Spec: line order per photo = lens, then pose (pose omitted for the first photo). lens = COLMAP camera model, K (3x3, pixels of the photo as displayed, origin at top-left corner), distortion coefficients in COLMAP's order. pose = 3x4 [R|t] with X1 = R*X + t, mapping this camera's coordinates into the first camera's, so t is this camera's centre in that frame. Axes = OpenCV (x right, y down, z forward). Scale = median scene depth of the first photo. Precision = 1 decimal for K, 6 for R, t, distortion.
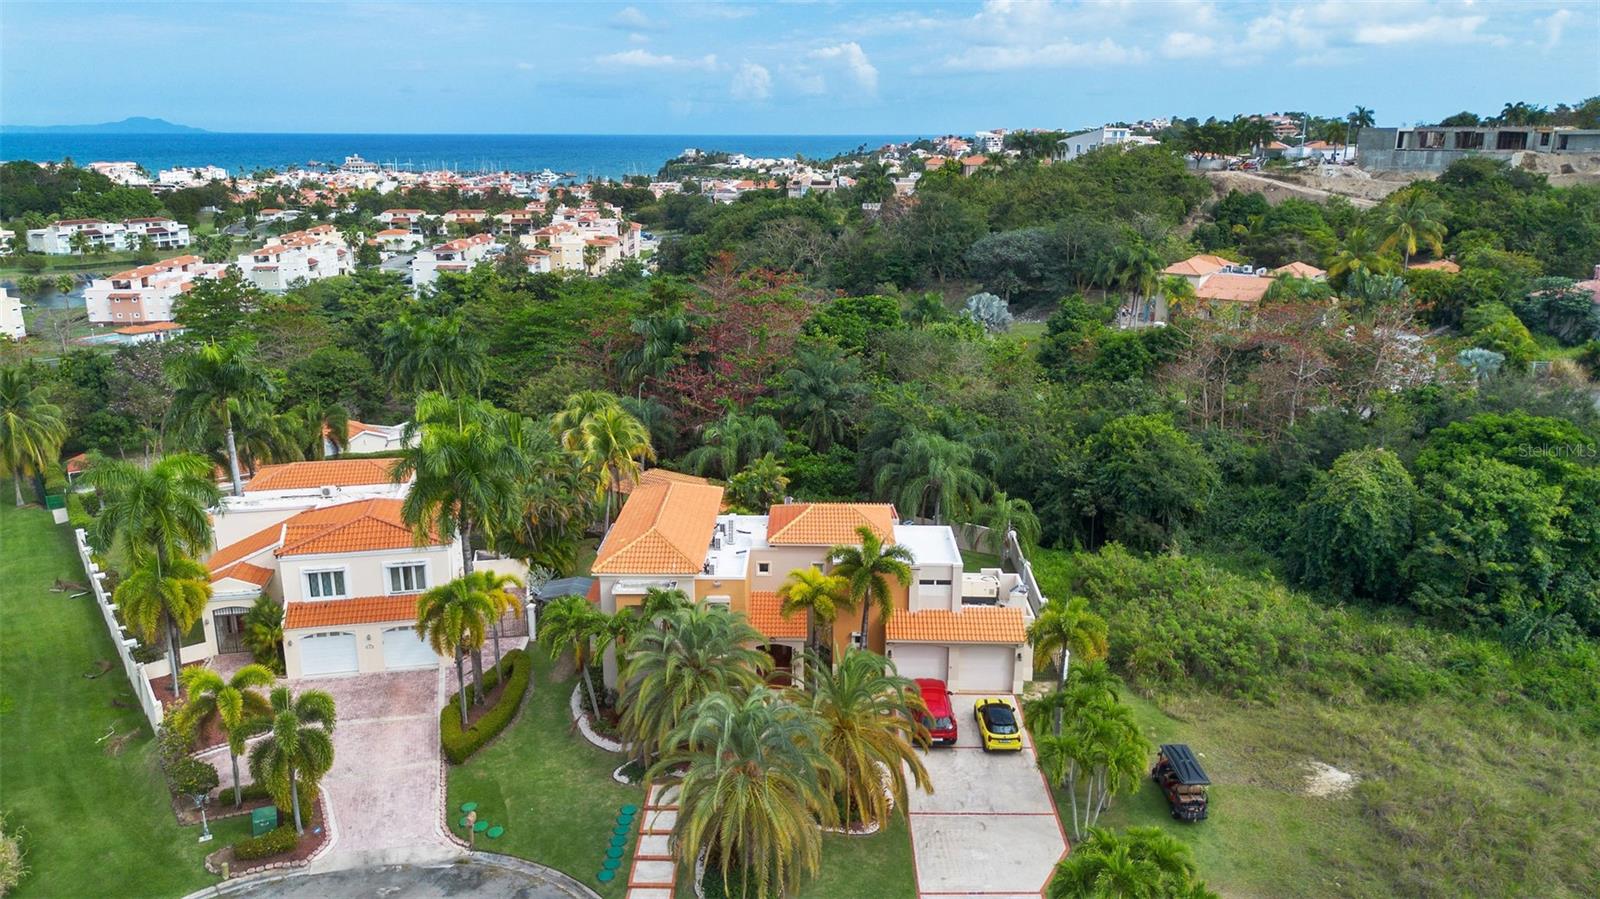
lens RADIAL K [[1132.1, 0, 796.0], [0, 1132.1, 445.8], [0, 0, 1]] dist [0.065533, -0.058978]
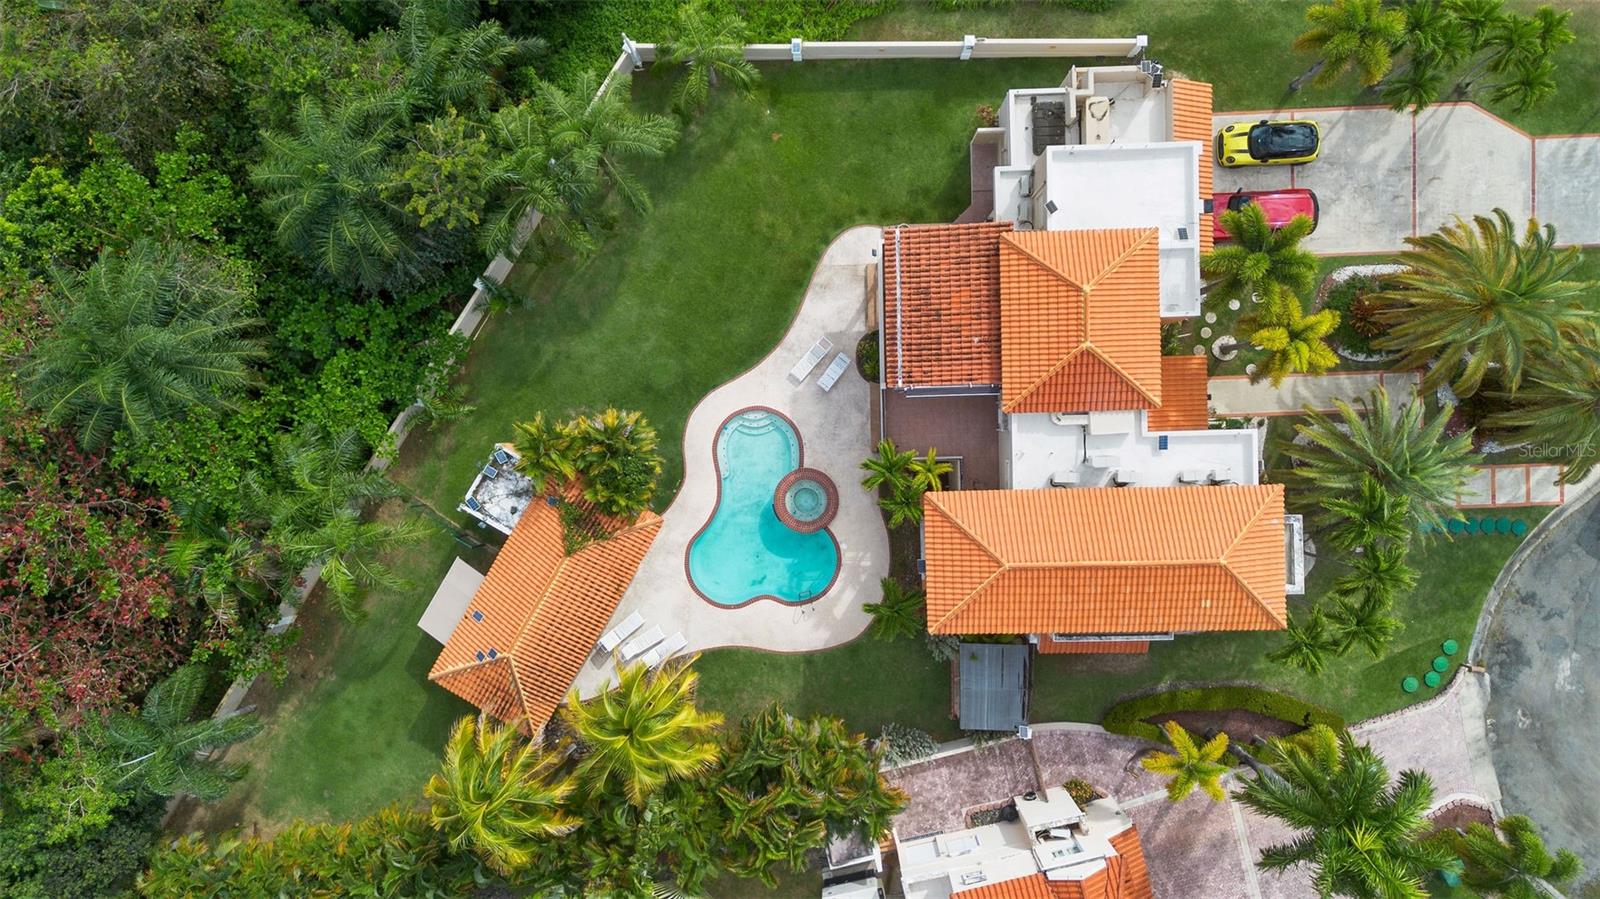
lens RADIAL K [[1135.3, 0, 796.4], [0, 1135.3, 443.6], [0, 0, 1]] dist [0.064350, -0.049988]
pose [[-0.046819, -0.998812, -0.013490, -0.026913], [0.292686, -0.026629, 0.955838, -0.659785], [-0.955062, 0.040803, 0.293585, 0.980552]]
